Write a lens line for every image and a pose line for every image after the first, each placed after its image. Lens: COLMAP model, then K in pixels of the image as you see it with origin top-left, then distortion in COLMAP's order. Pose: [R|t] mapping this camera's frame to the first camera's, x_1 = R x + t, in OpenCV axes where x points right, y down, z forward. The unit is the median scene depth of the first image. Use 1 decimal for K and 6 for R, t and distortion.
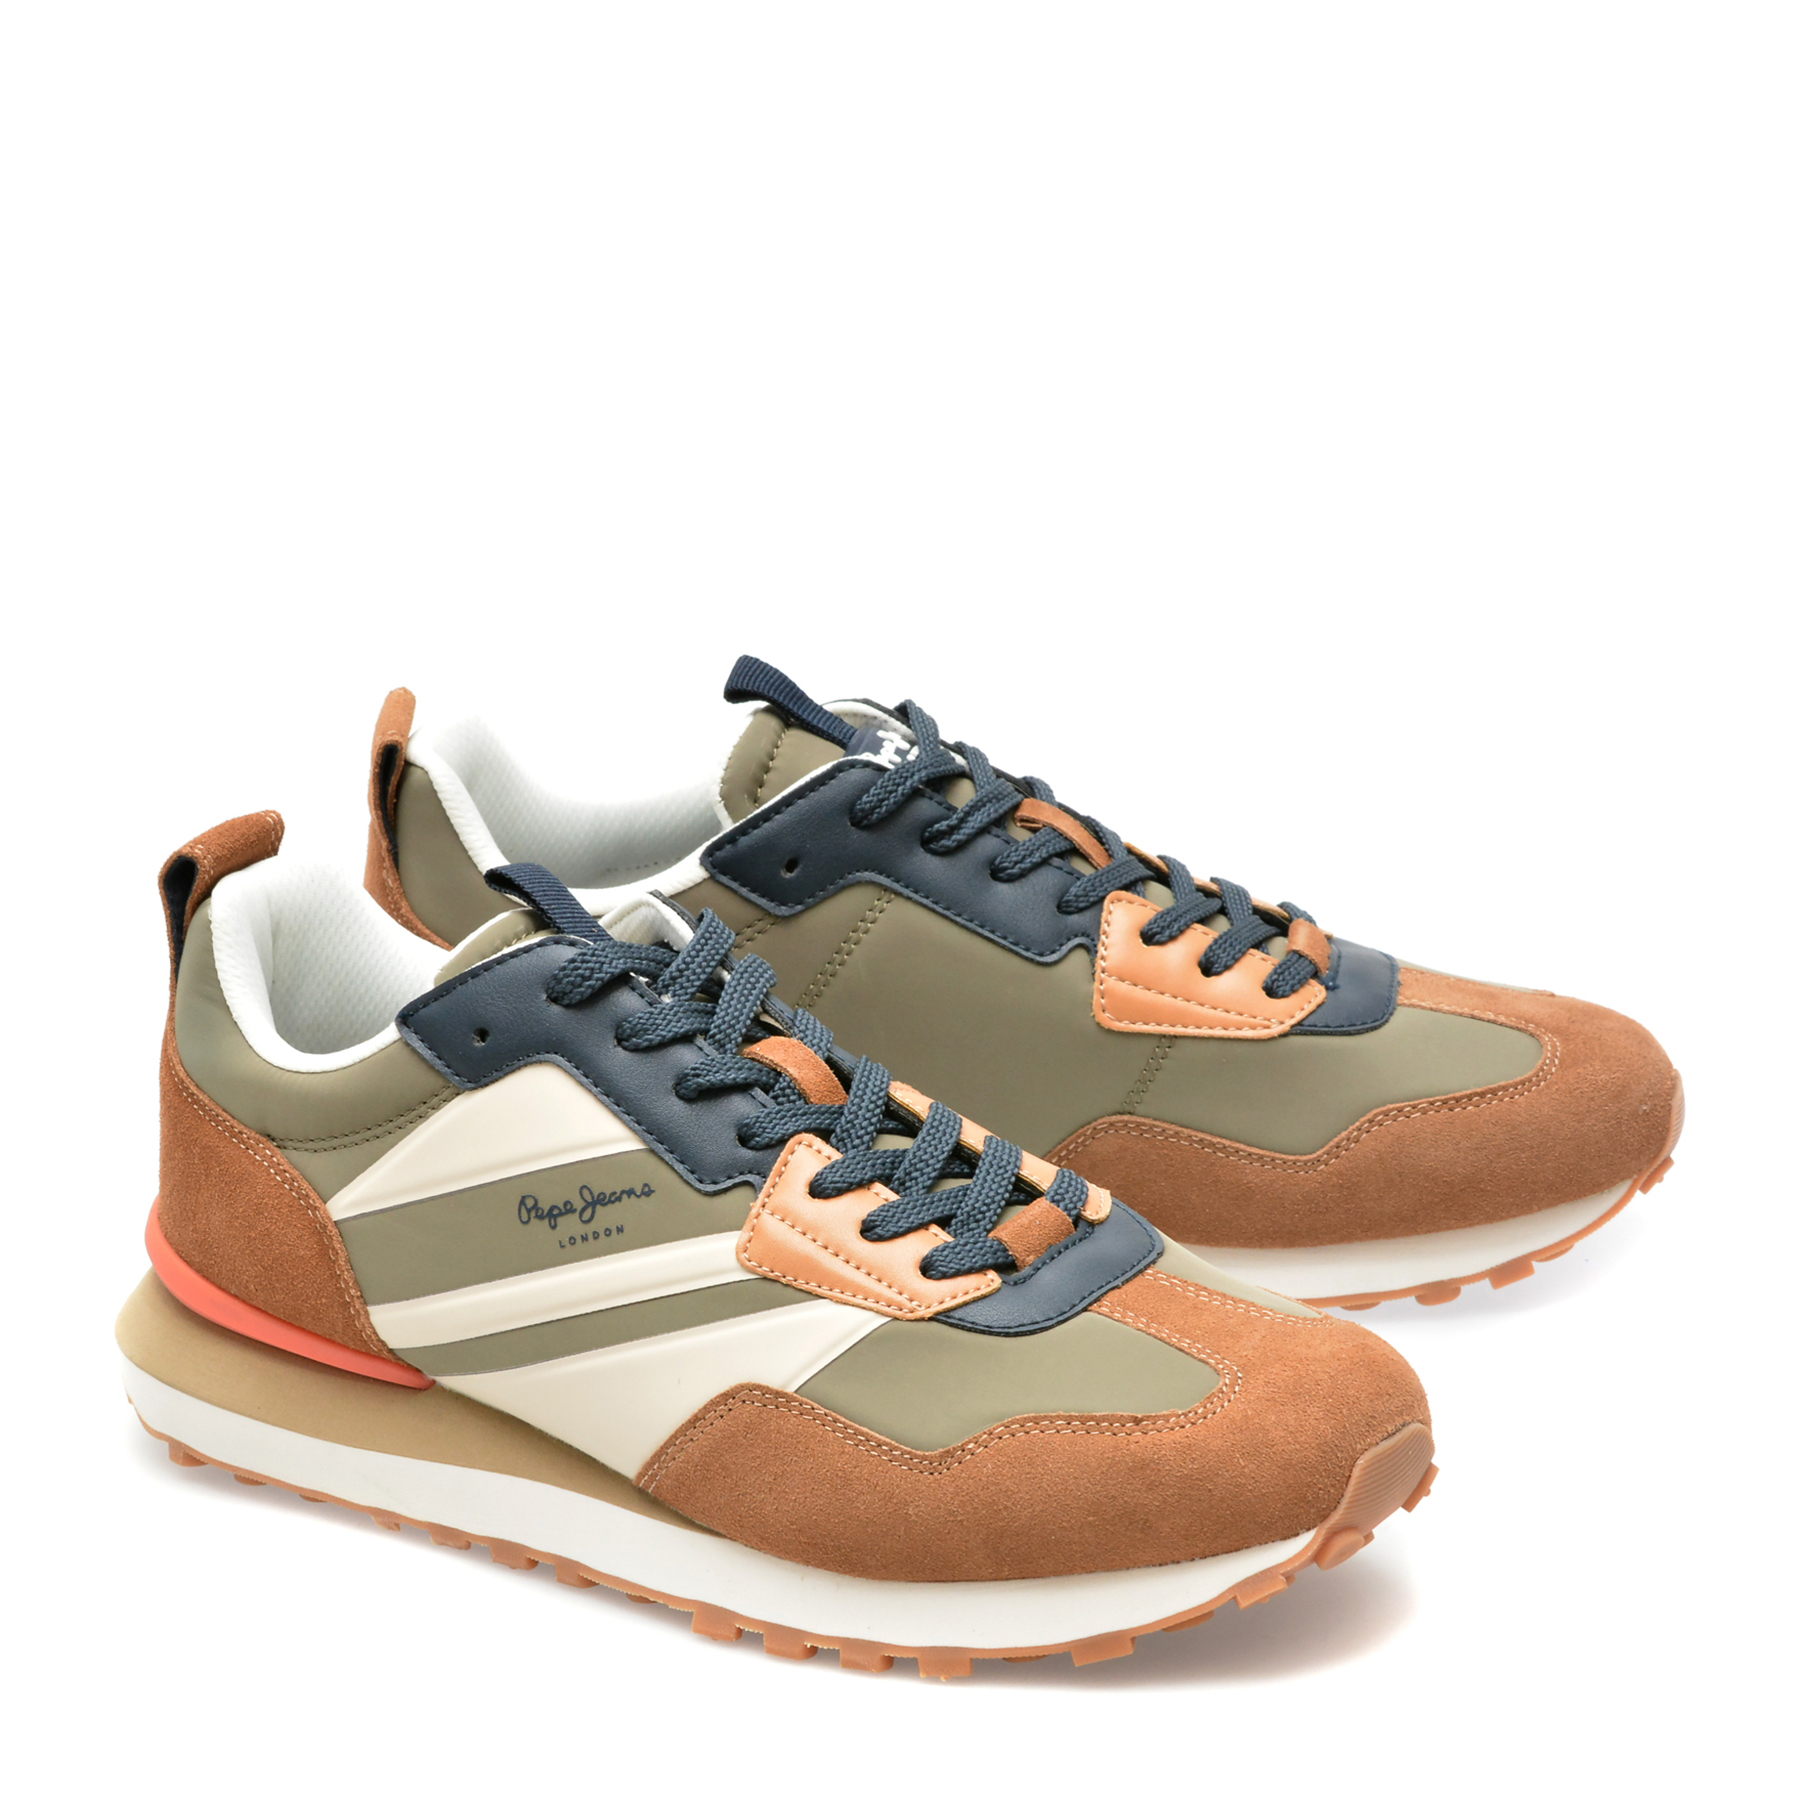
lens RADIAL K [[6342.1, 0, 900.0], [0, 6342.1, 900.0], [0, 0, 1]] dist [-0.060749, -1.419770]
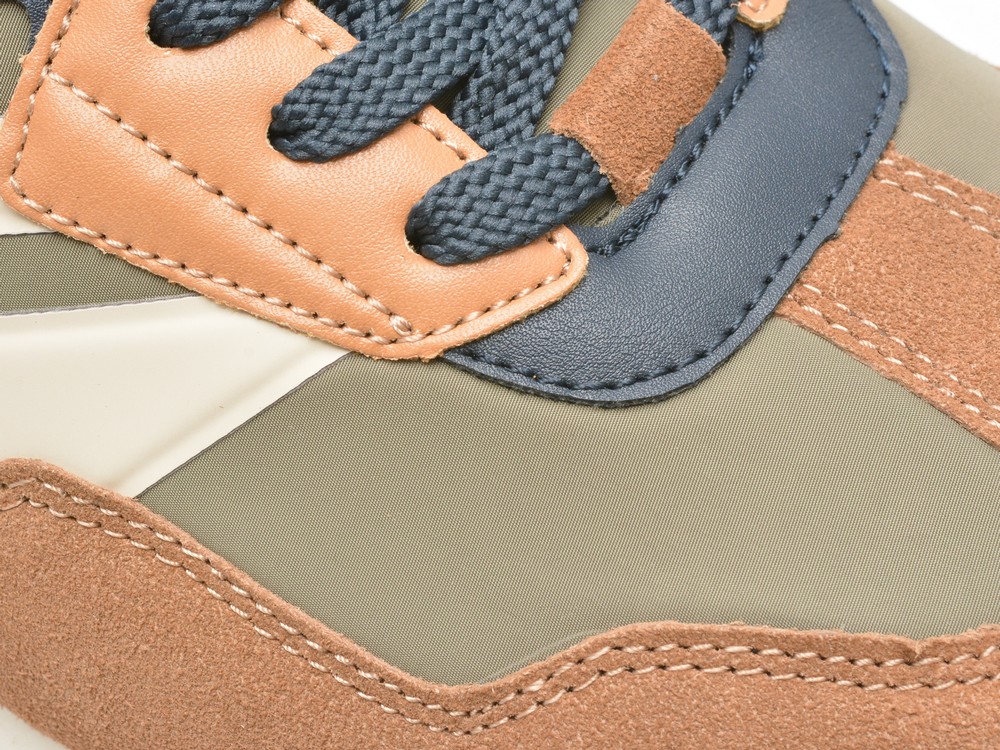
lens RADIAL K [[3282.7, 0, 500.0], [0, 3282.7, 375.0], [0, 0, 1]] dist [-0.046799, -2.436142]
pose [[0.995321, -0.034951, 0.090078, -0.011418], [-0.017825, 0.849854, 0.526717, -0.054821], [-0.094963, -0.525858, 0.845255, 0.790558]]
